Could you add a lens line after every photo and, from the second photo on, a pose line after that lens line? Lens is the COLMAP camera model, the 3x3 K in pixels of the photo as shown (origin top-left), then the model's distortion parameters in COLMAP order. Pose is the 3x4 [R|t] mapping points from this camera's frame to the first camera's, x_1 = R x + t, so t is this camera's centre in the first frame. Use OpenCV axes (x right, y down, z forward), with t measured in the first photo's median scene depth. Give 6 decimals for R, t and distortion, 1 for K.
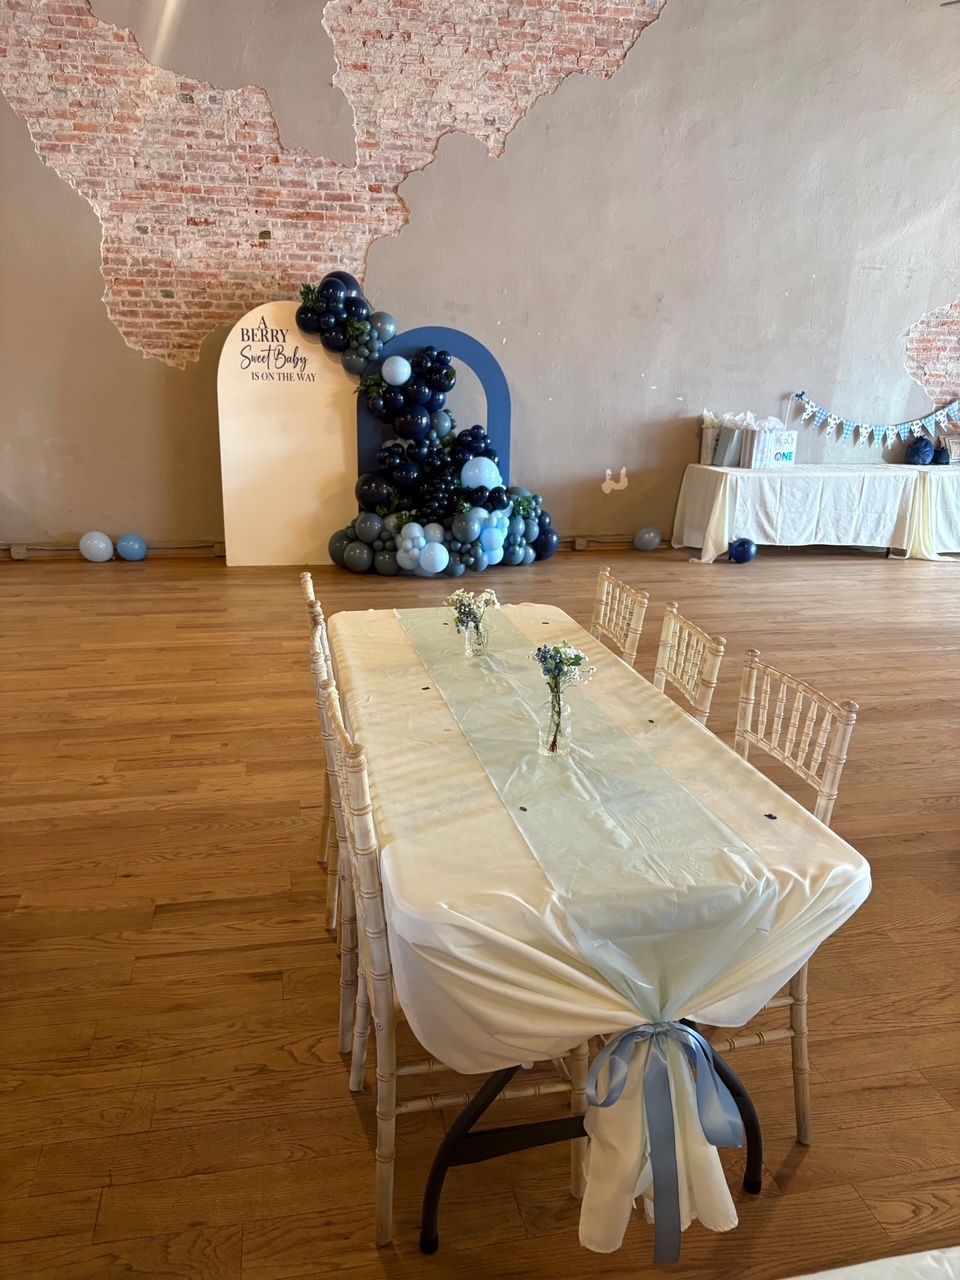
lens RADIAL K [[915.9, 0, 482.0], [0, 915.9, 638.5], [0, 0, 1]] dist [0.040467, -0.042627]
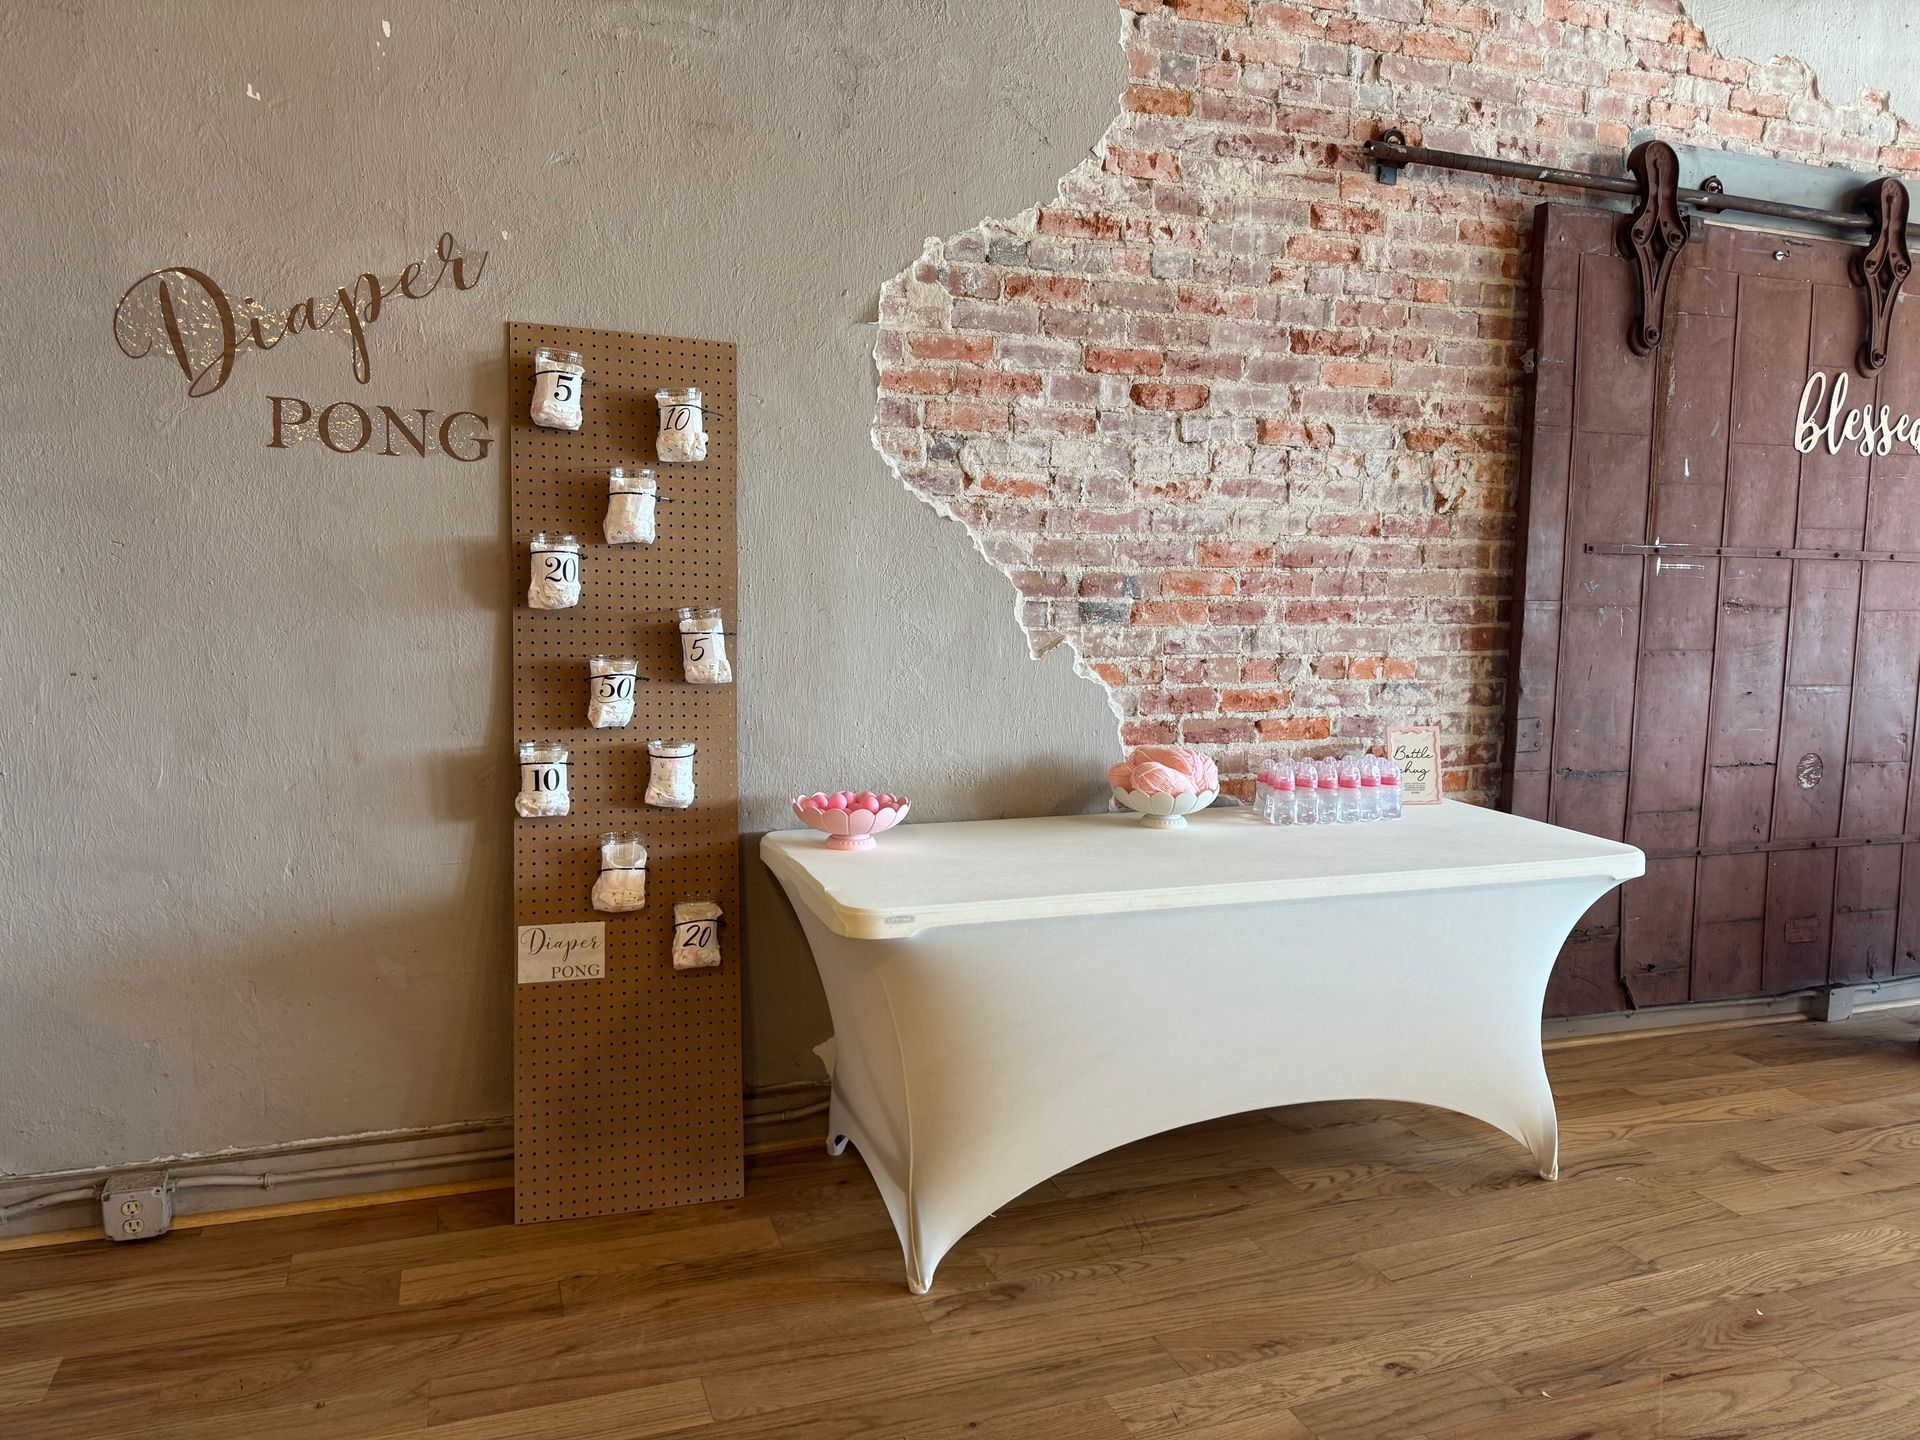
lens RADIAL K [[1373.8, 0, 964.9], [0, 1373.8, 709.1], [0, 0, 1]] dist [0.040467, -0.042627]
pose [[0.986445, -0.009109, 0.163838, 0.494375], [0.031702, 0.990227, -0.135816, -0.204897], [-0.161000, 0.139169, 0.977093, 0.760196]]
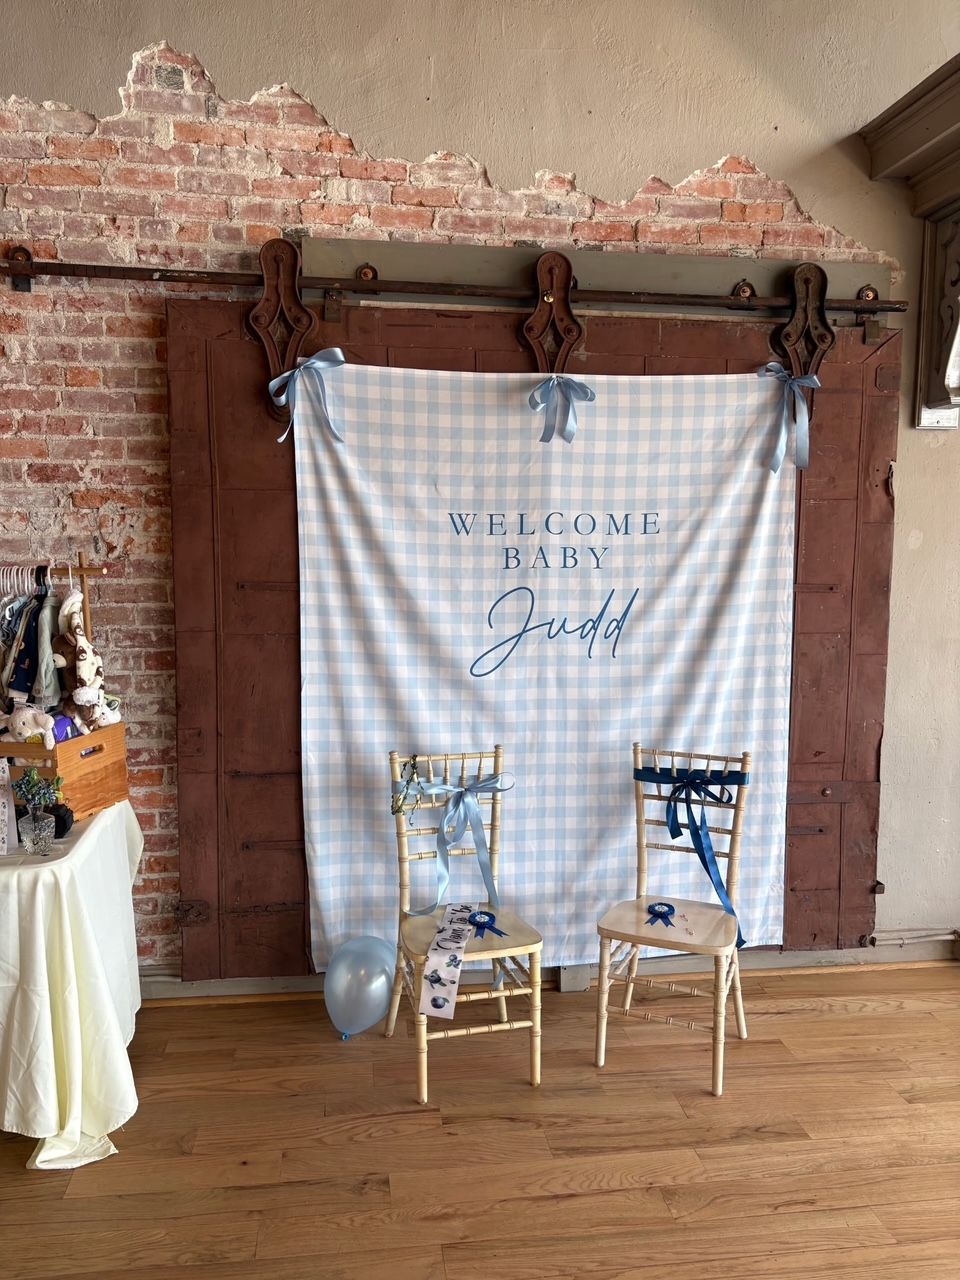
lens RADIAL K [[915.9, 0, 479.7], [0, 915.9, 644.6], [0, 0, 1]] dist [0.040467, -0.042627]
pose [[0.998388, 0.000785, -0.056748, 0.941308], [-0.008648, 0.990332, -0.138445, -0.246289], [0.056091, 0.138712, 0.988743, 0.826600]]
